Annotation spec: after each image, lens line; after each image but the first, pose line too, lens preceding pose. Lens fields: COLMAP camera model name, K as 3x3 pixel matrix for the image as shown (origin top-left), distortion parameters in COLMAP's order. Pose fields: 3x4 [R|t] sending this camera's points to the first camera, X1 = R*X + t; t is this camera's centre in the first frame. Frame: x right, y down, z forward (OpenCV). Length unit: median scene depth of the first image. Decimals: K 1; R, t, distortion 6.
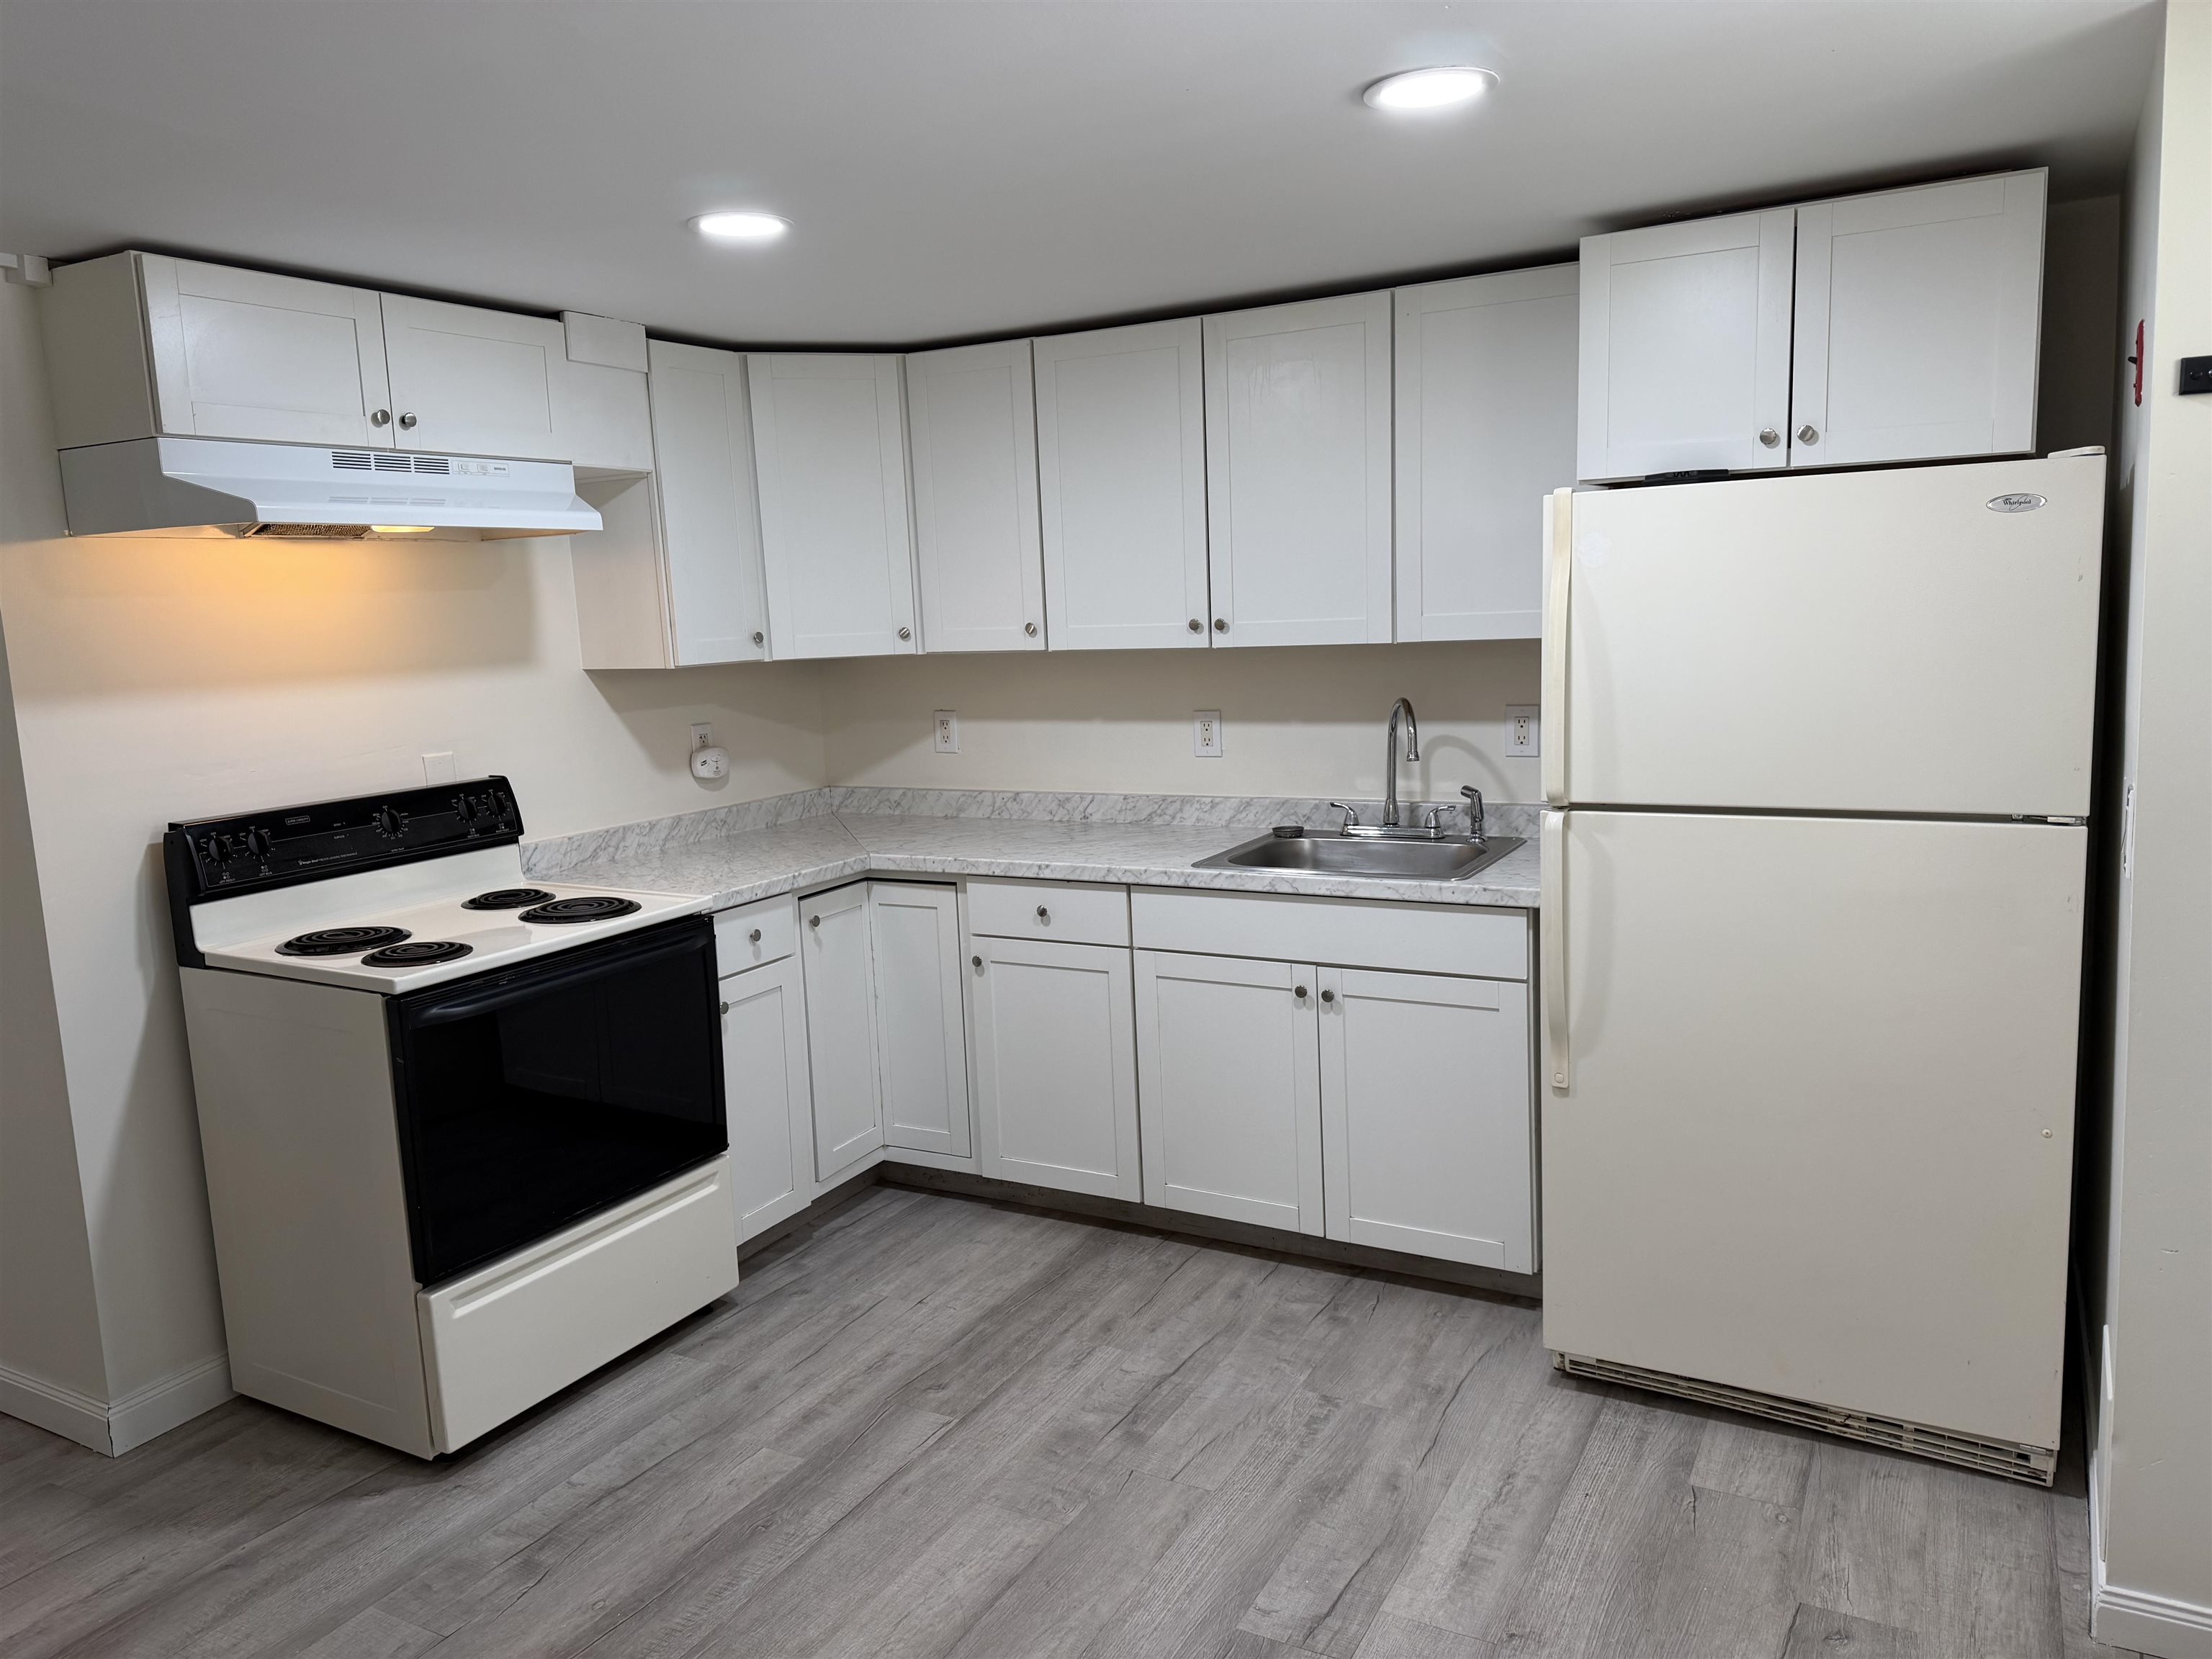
lens RADIAL K [[1566.4, 0, 1109.1], [0, 1566.4, 837.2], [0, 0, 1]] dist [0.238395, -0.401240]
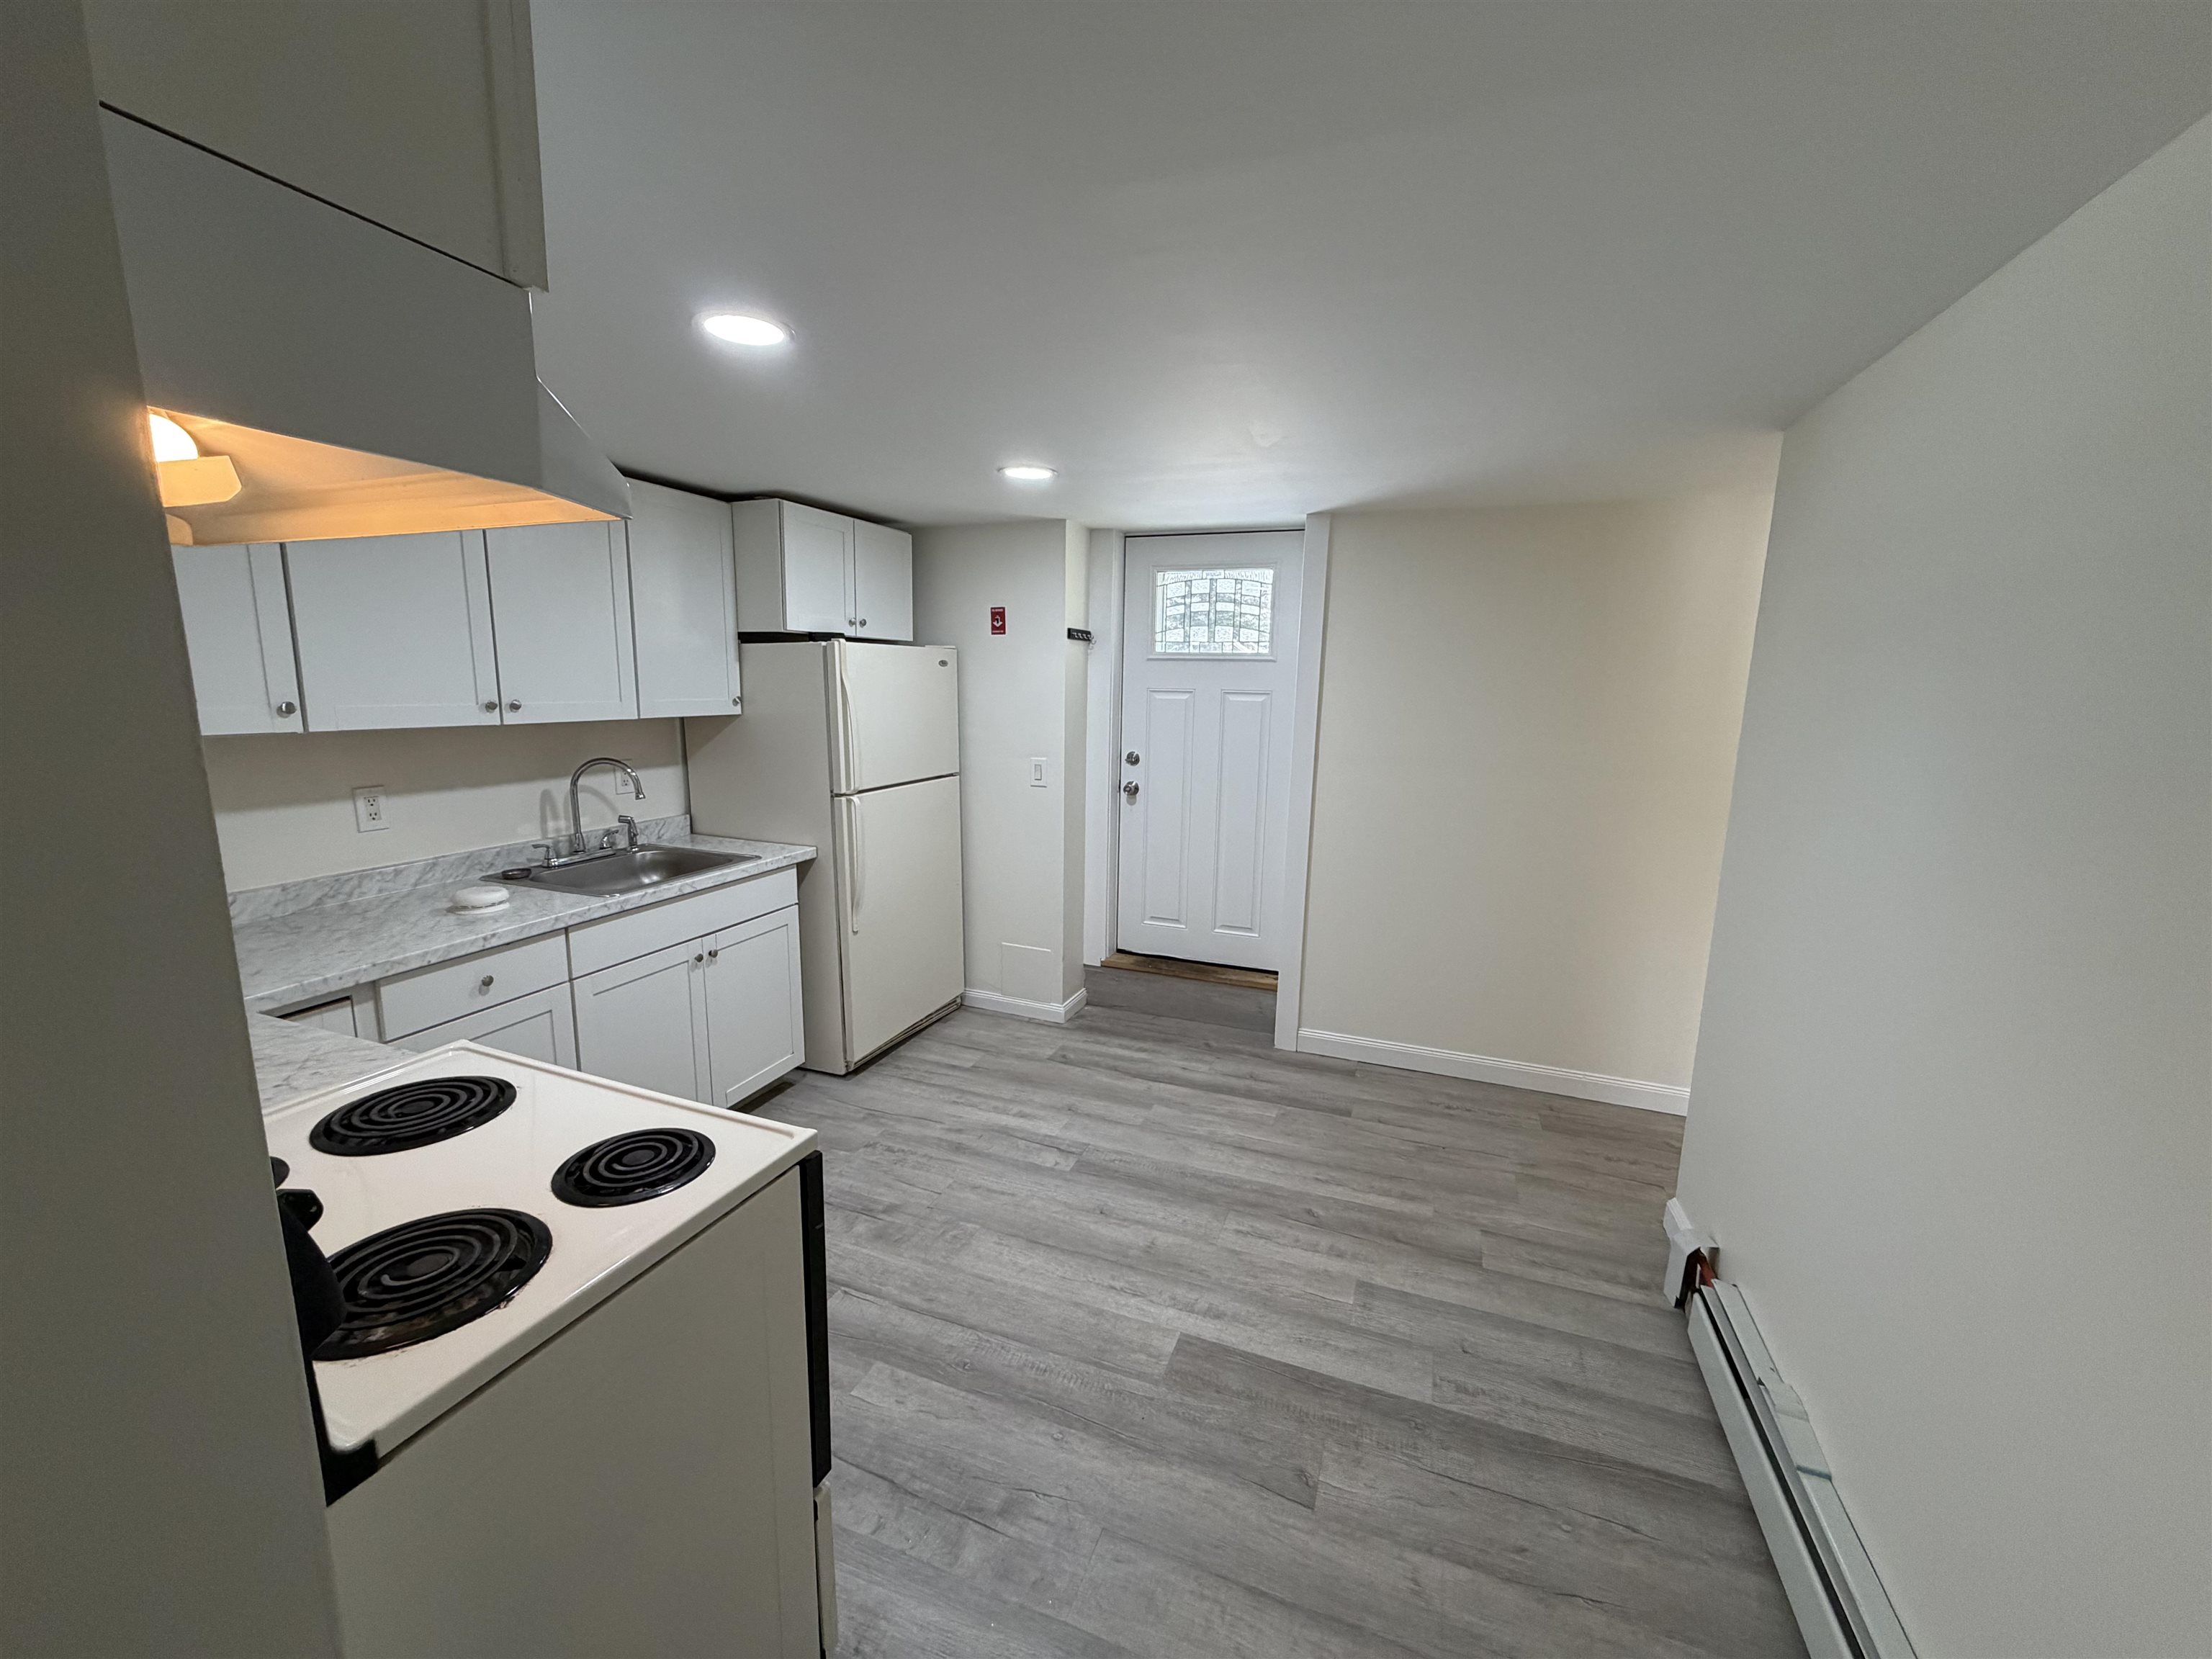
lens RADIAL K [[879.0, 0, 1106.0], [0, 879.0, 829.5], [0, 0, 1]] dist [0.000205, 0.000043]
pose [[-0.133818, -0.132387, 0.982123, -0.696592], [0.141145, 0.978388, 0.151115, -0.085679], [-0.980903, 0.158844, -0.112240, 0.695142]]
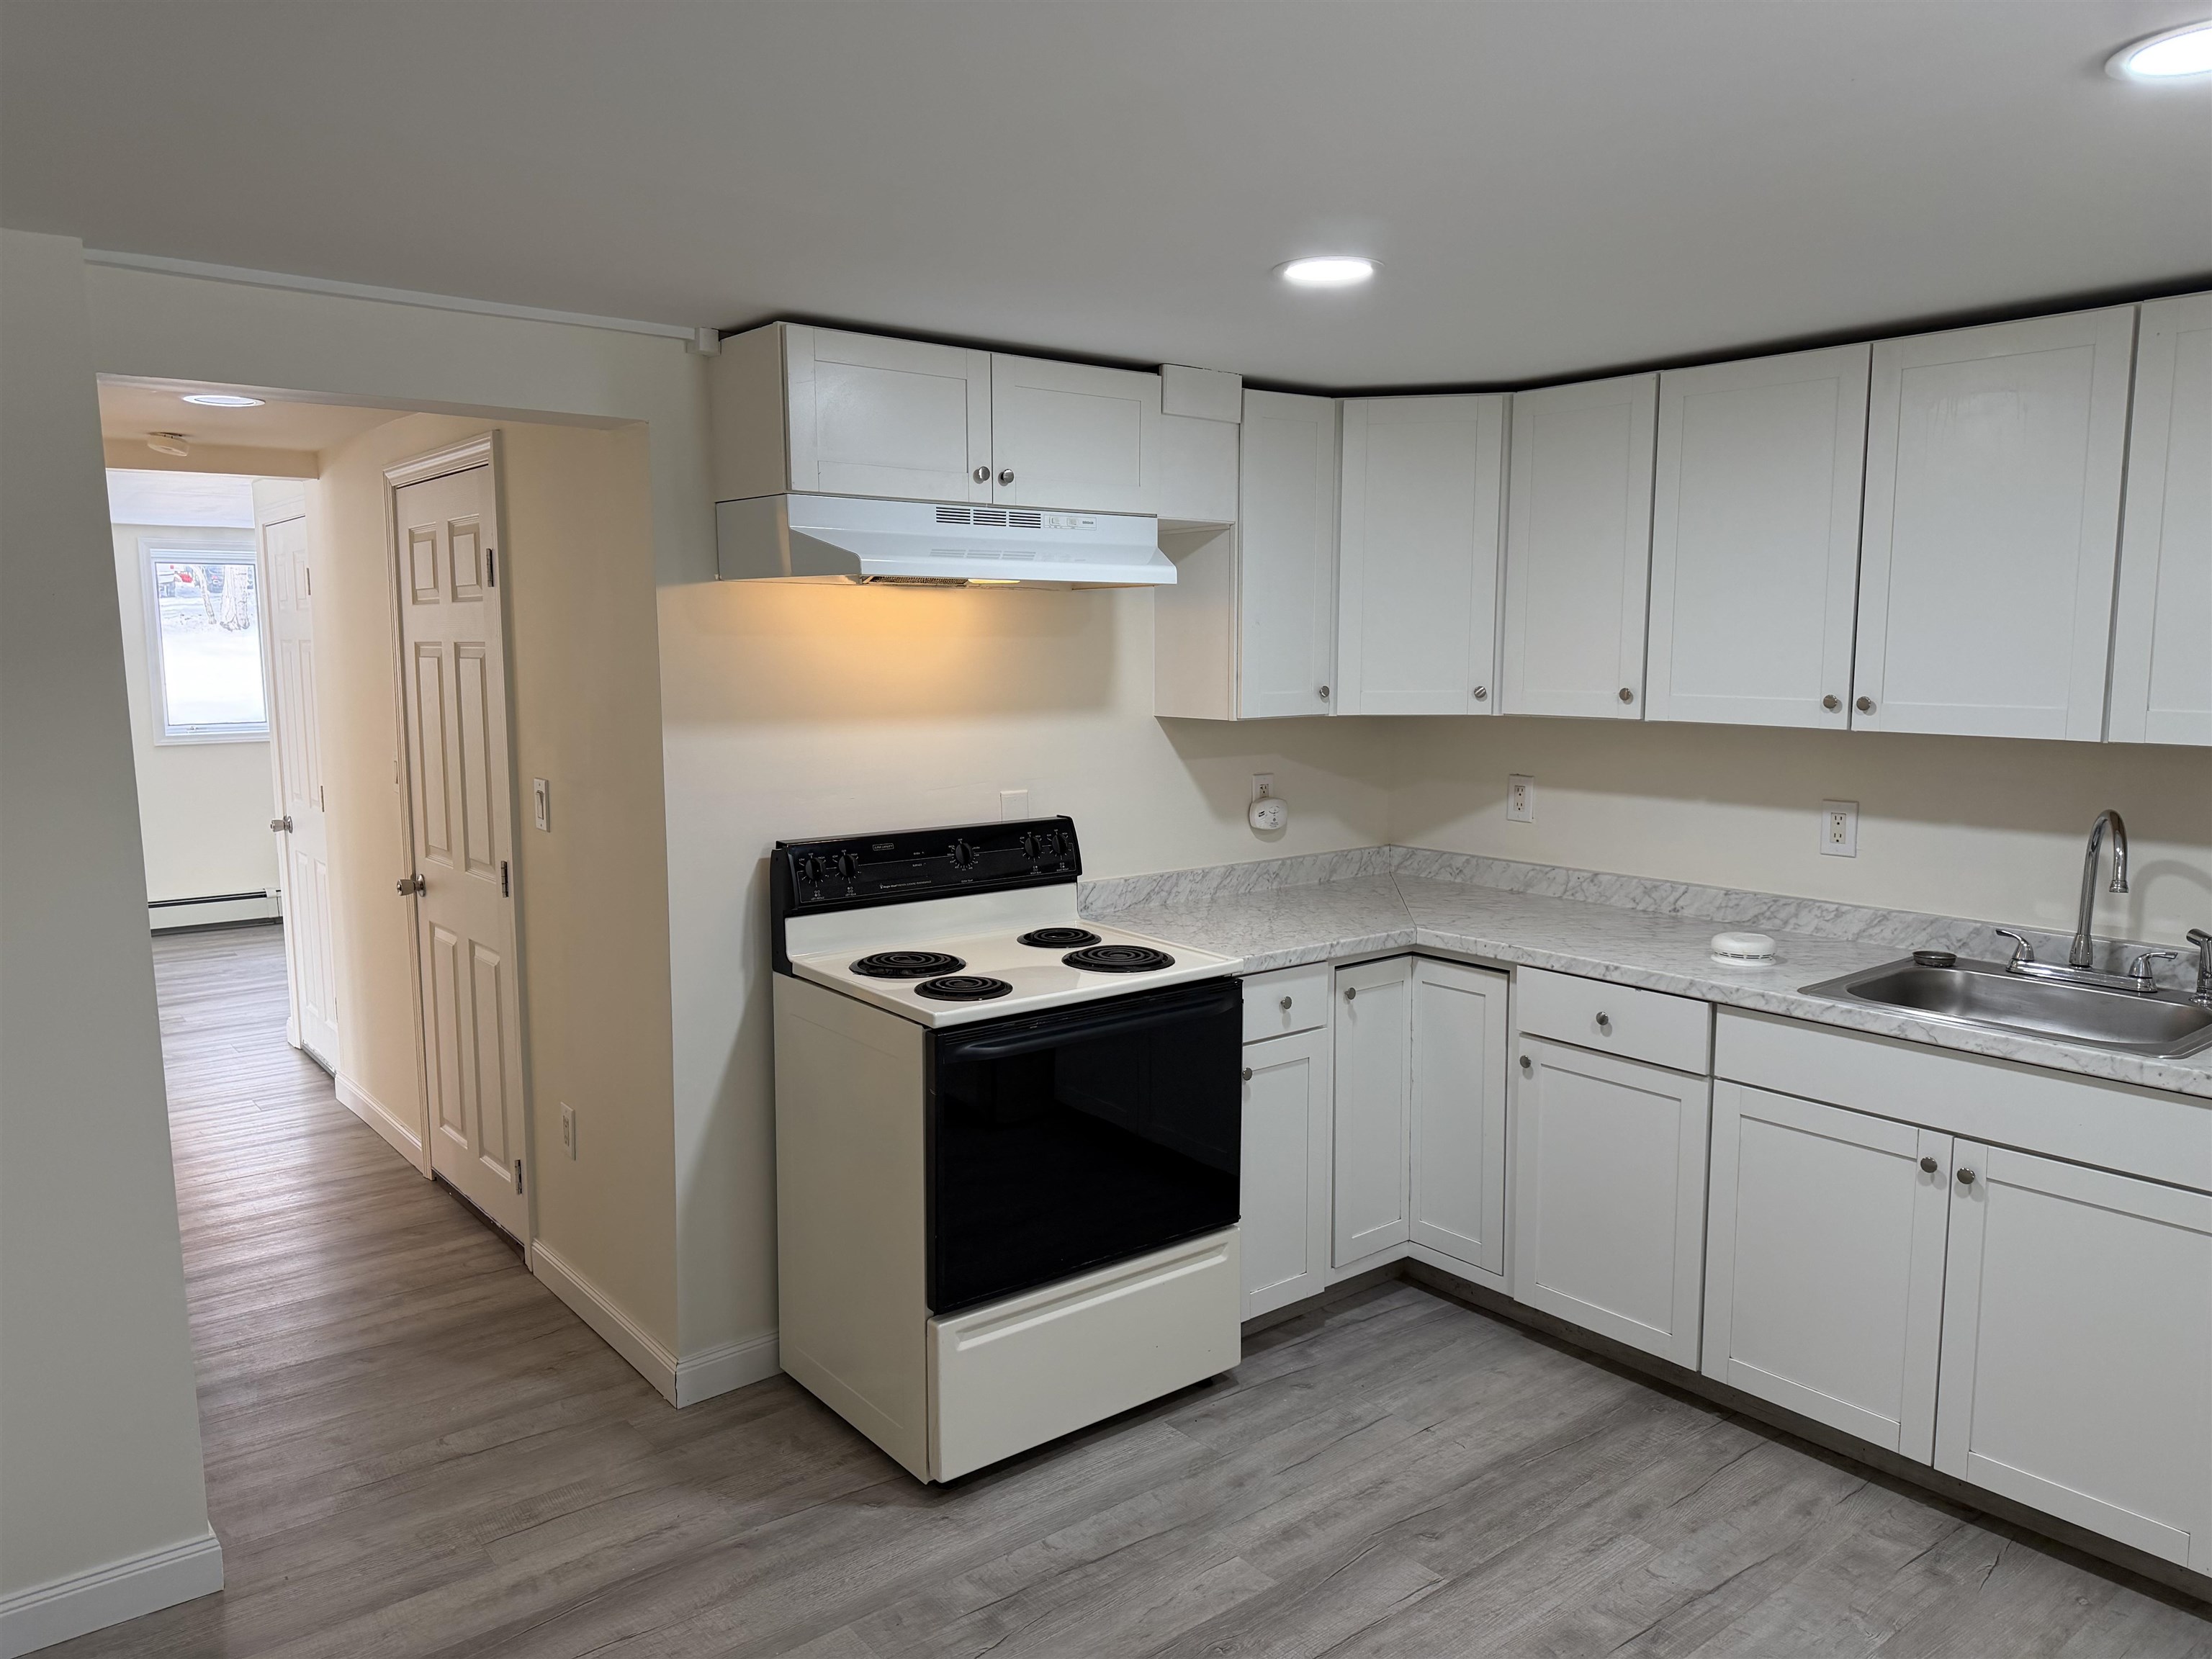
lens RADIAL K [[1603.6, 0, 1082.1], [0, 1603.6, 832.7], [0, 0, 1]] dist [0.014275, -0.007569]
pose [[0.921343, 0.087406, -0.378797, 0.019087], [-0.094172, 0.995556, 0.000666, -0.030963], [0.377172, 0.035059, 0.925479, 0.065315]]
